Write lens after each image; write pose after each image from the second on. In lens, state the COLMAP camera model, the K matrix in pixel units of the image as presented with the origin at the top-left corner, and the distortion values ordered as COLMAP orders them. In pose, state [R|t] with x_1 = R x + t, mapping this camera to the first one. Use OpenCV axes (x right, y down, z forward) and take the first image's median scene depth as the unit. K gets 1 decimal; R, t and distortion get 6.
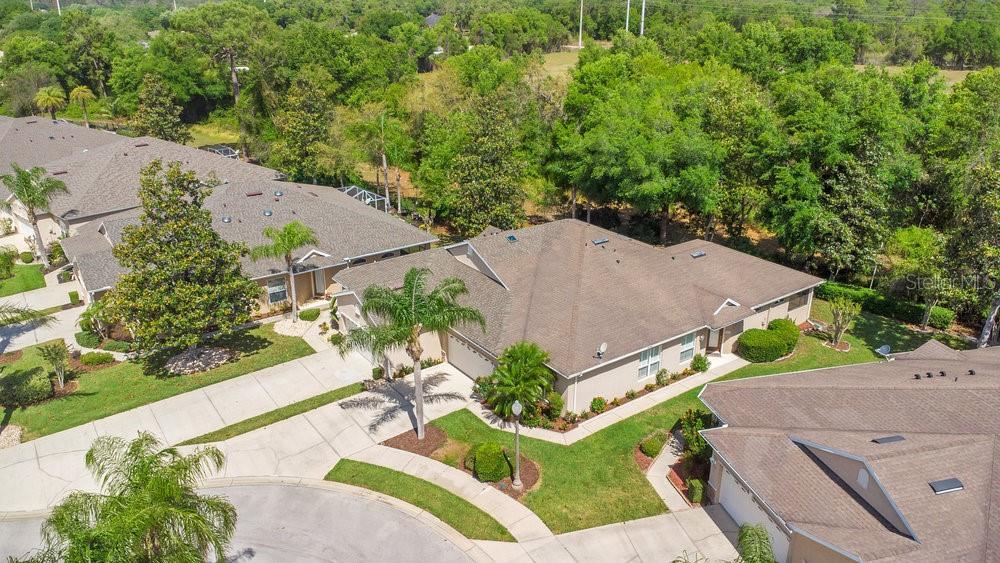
lens RADIAL K [[729.4, 0, 500.0], [0, 729.4, 281.5], [0, 0, 1]] dist [-0.002633, 0.001749]
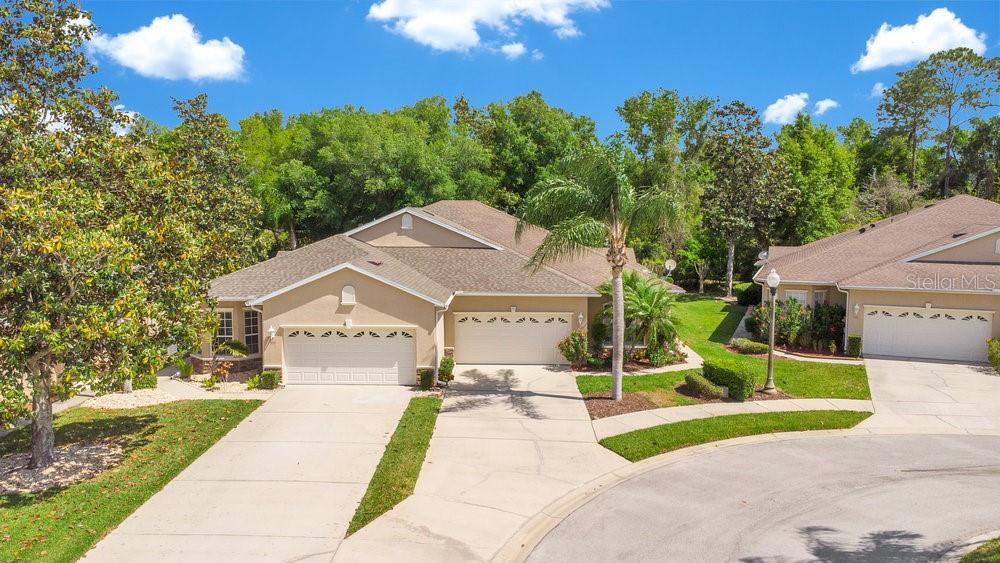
lens RADIAL K [[722.1, 0, 498.0], [0, 722.1, 299.1], [0, 0, 1]] dist [0.009052, -0.008936]
pose [[0.608371, -0.098824, 0.787476, -0.590088], [0.289826, 0.951355, -0.104517, 0.138846], [-0.738841, 0.291816, 0.607419, 0.544218]]
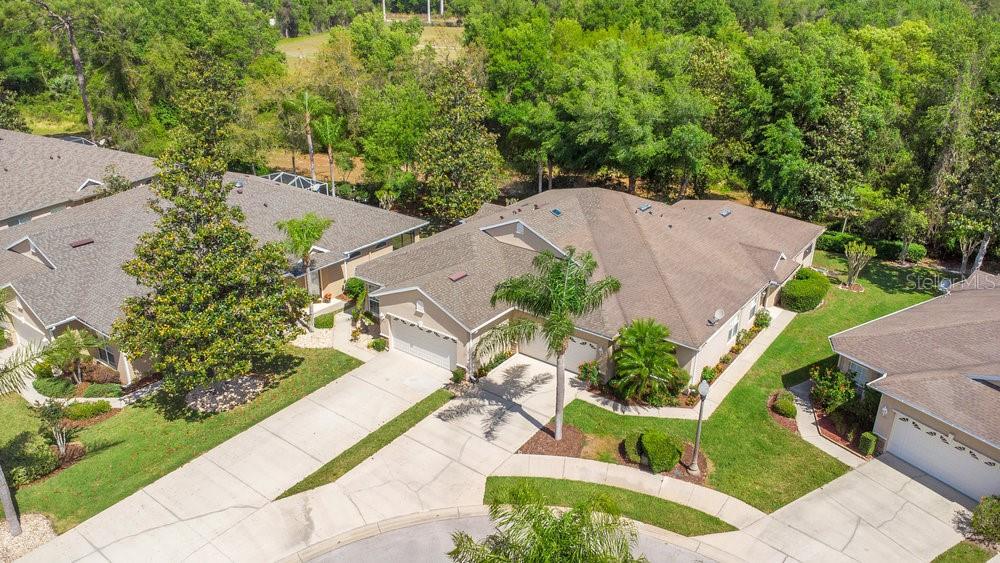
lens RADIAL K [[722.1, 0, 498.0], [0, 722.1, 299.1], [0, 0, 1]] dist [0.009052, -0.008936]
pose [[0.956075, -0.115903, 0.269235, -0.337245], [0.101293, 0.992558, 0.067588, -0.019969], [-0.275065, -0.037347, 0.960700, 0.143431]]
